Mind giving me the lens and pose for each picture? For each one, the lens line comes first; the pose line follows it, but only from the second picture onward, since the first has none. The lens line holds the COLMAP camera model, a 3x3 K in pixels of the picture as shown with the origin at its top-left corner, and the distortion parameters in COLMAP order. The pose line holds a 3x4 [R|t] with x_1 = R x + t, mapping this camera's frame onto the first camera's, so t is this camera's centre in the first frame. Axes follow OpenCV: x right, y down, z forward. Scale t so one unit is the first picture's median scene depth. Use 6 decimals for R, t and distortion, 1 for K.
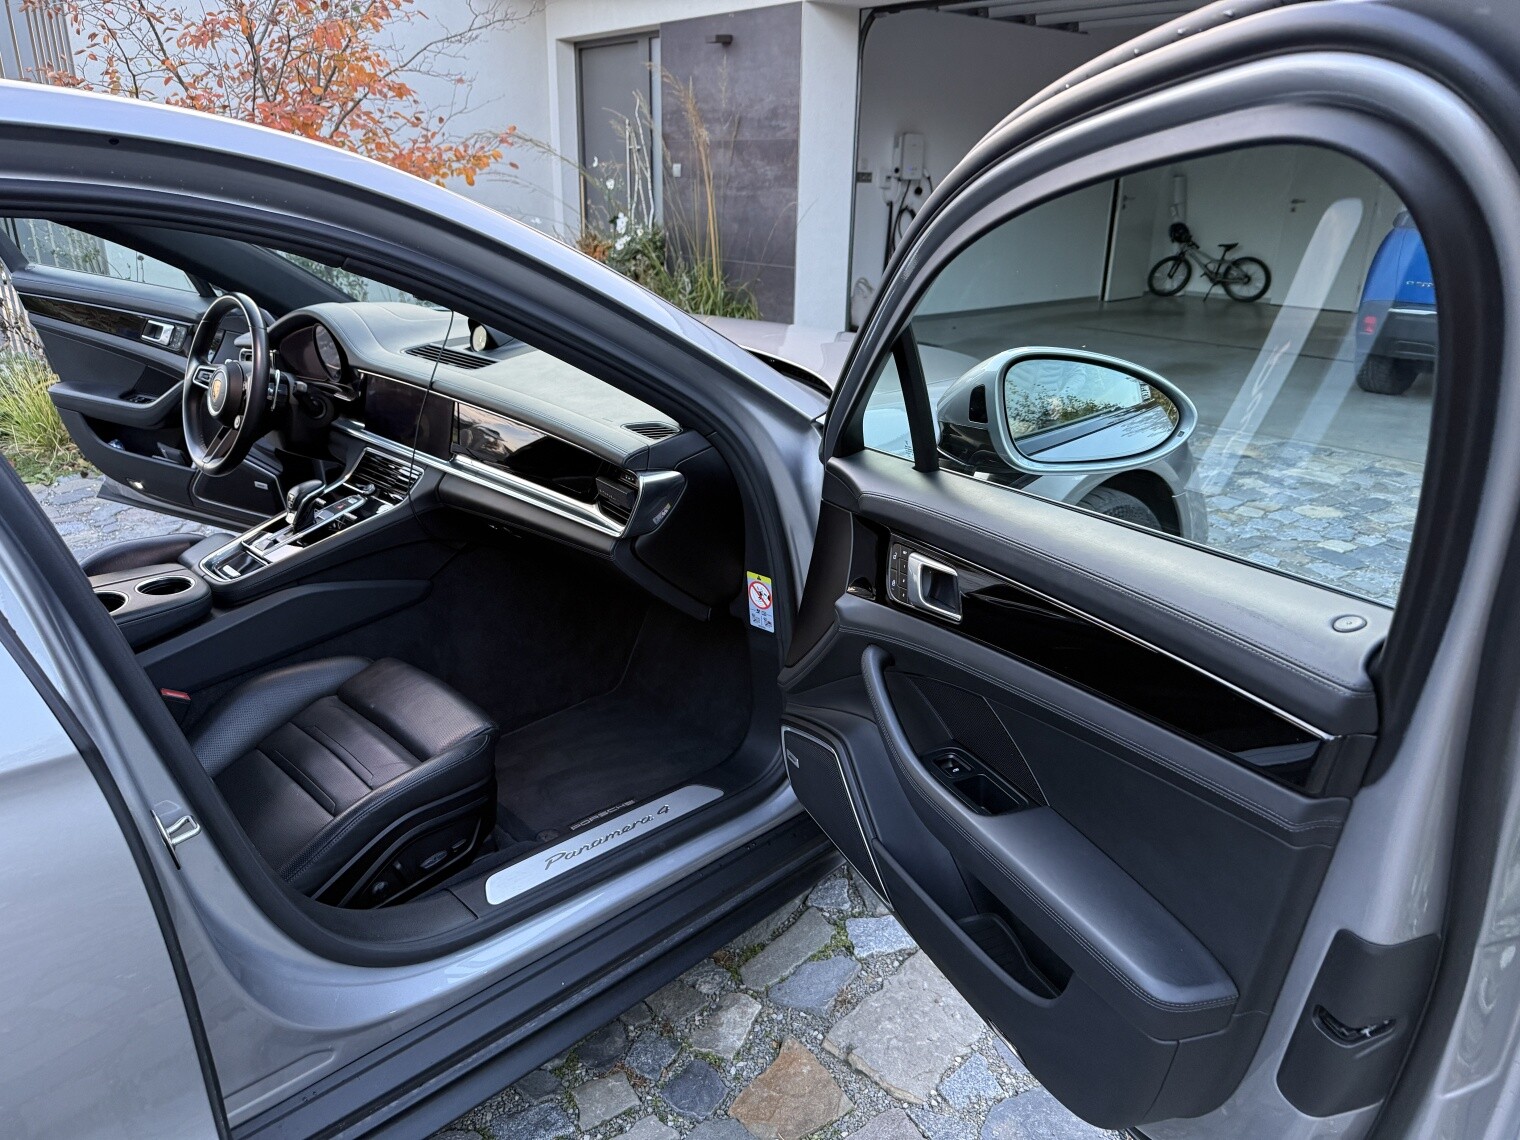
lens RADIAL K [[1081.6, 0, 755.7], [0, 1081.6, 574.1], [0, 0, 1]] dist [0.009783, -0.011795]
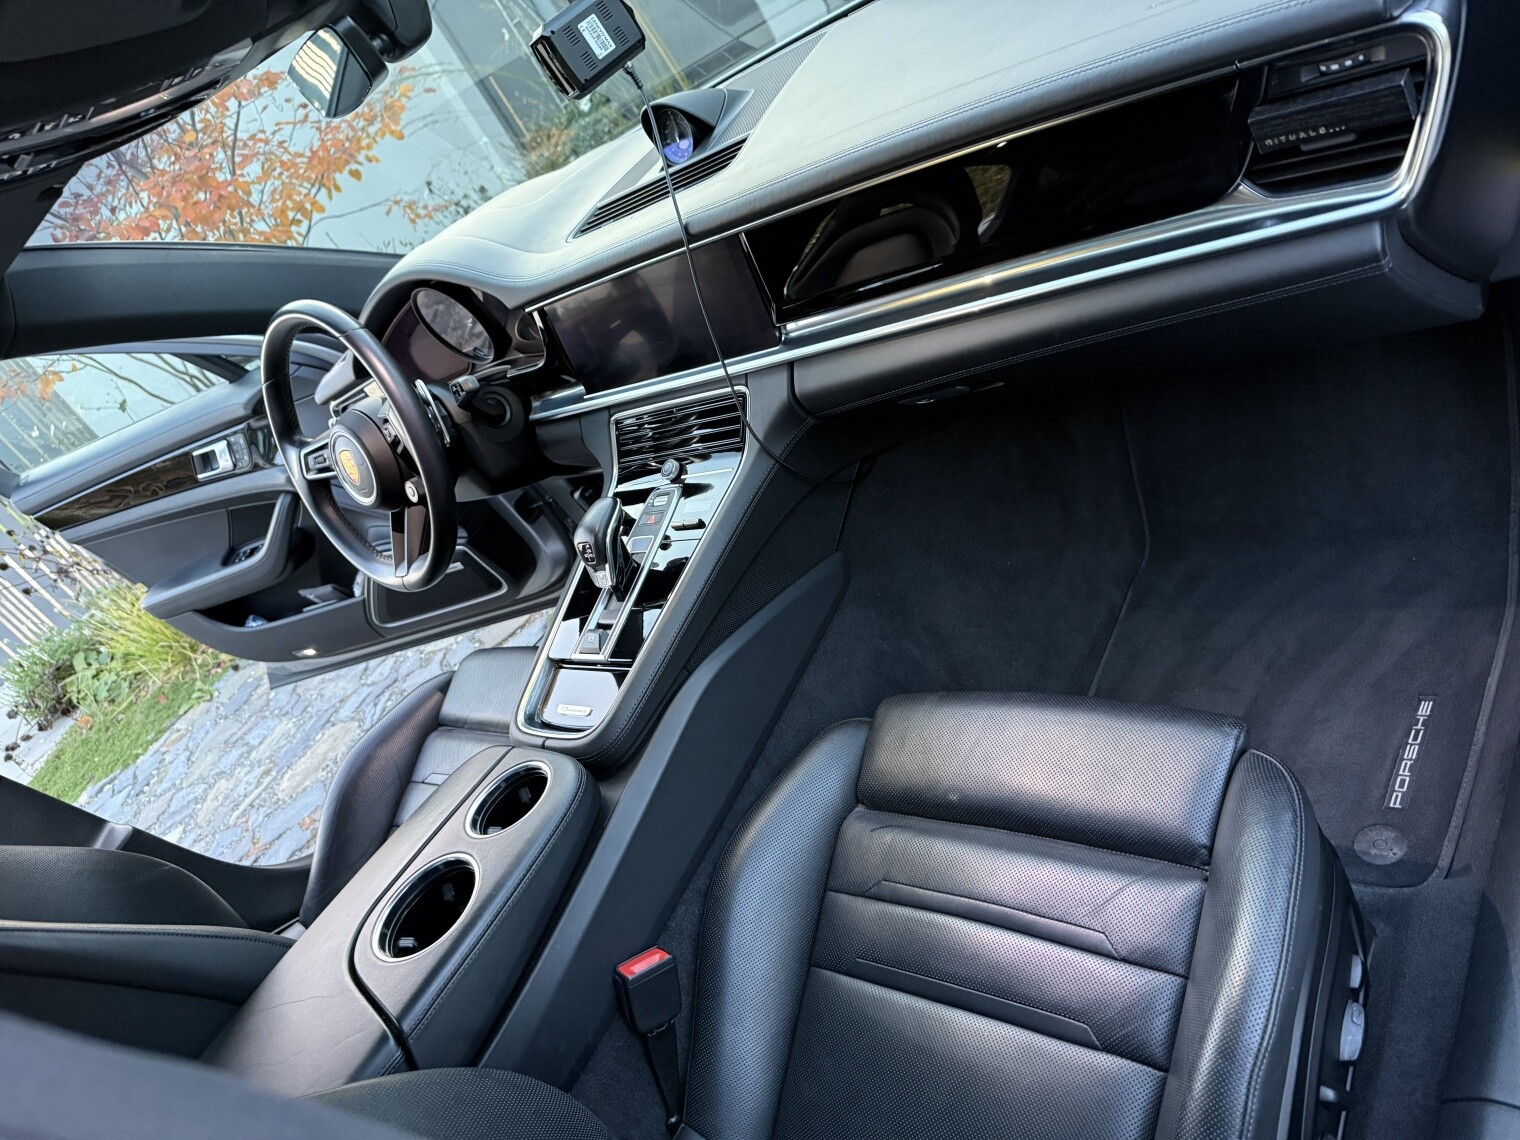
lens RADIAL K [[1064.2, 0, 772.5], [0, 1064.2, 578.6], [0, 0, 1]] dist [0.024398, -0.035092]
pose [[0.852726, -0.509097, -0.116953, -0.186087], [0.520866, 0.845616, 0.116758, -0.045283], [0.039457, -0.160480, 0.986250, 0.294585]]
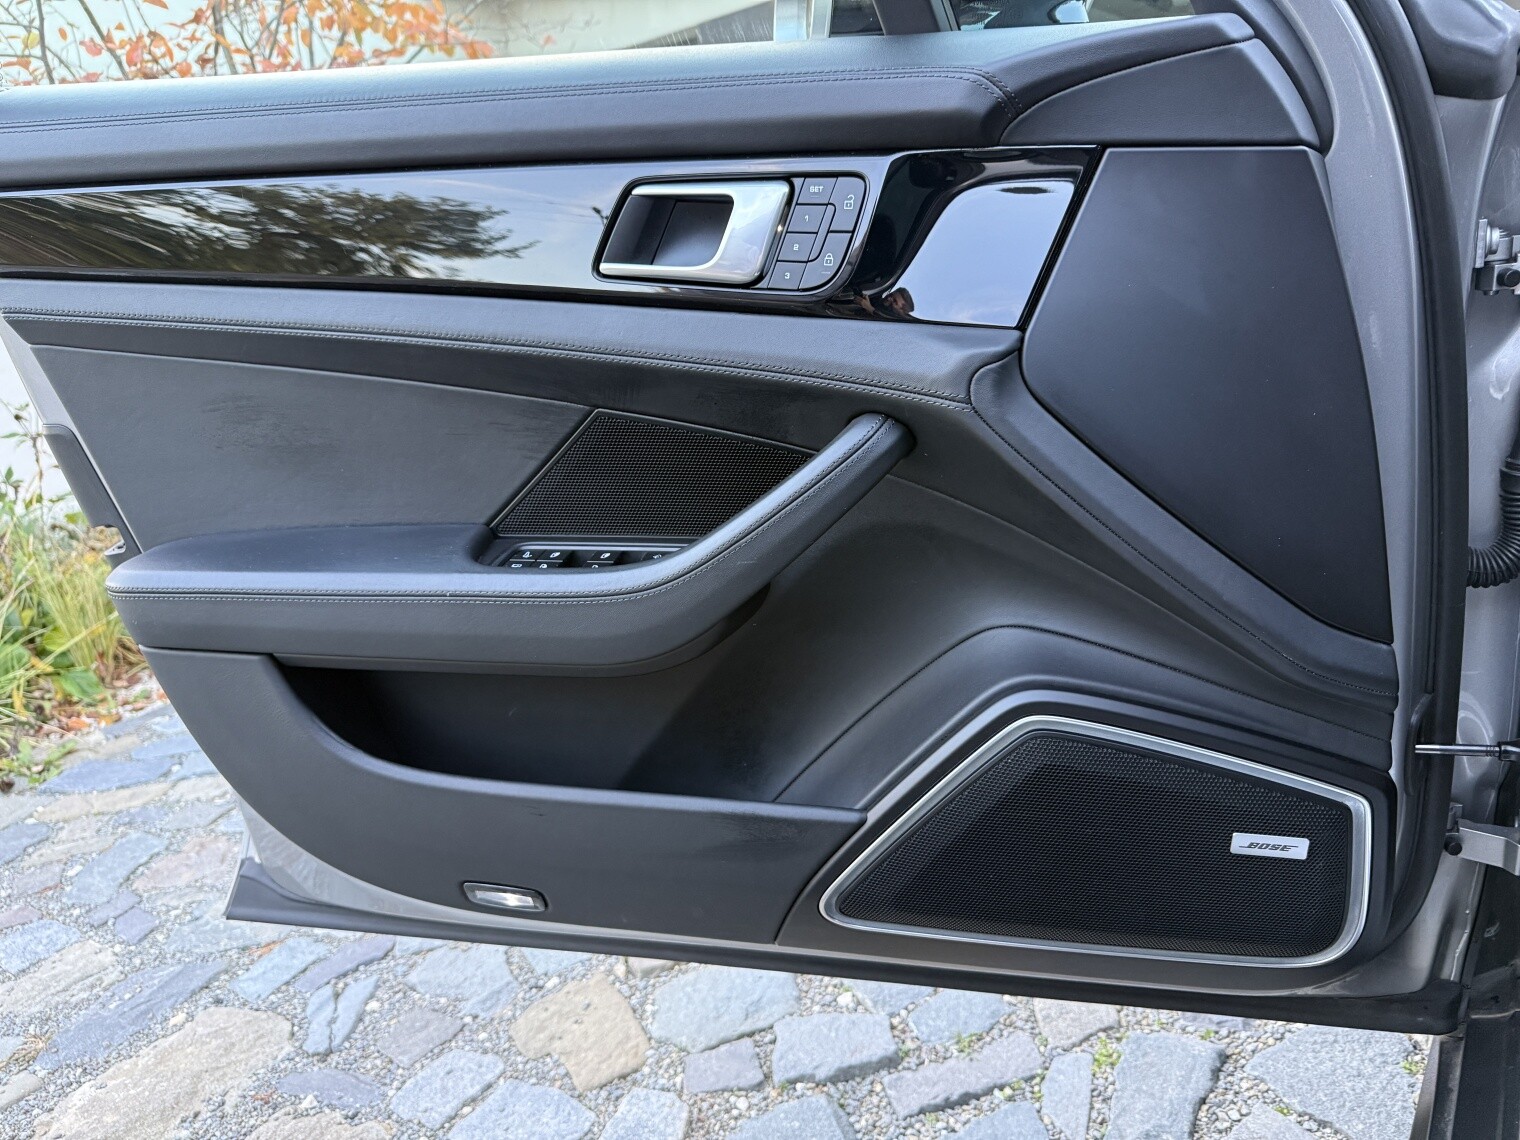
lens RADIAL K [[1081.6, 0, 755.7], [0, 1081.6, 574.1], [0, 0, 1]] dist [0.009783, -0.011795]
pose [[0.978121, -0.157140, 0.136329, -0.555616], [0.172148, 0.979319, -0.106297, -0.124987], [-0.116806, 0.127441, 0.984944, 0.758607]]
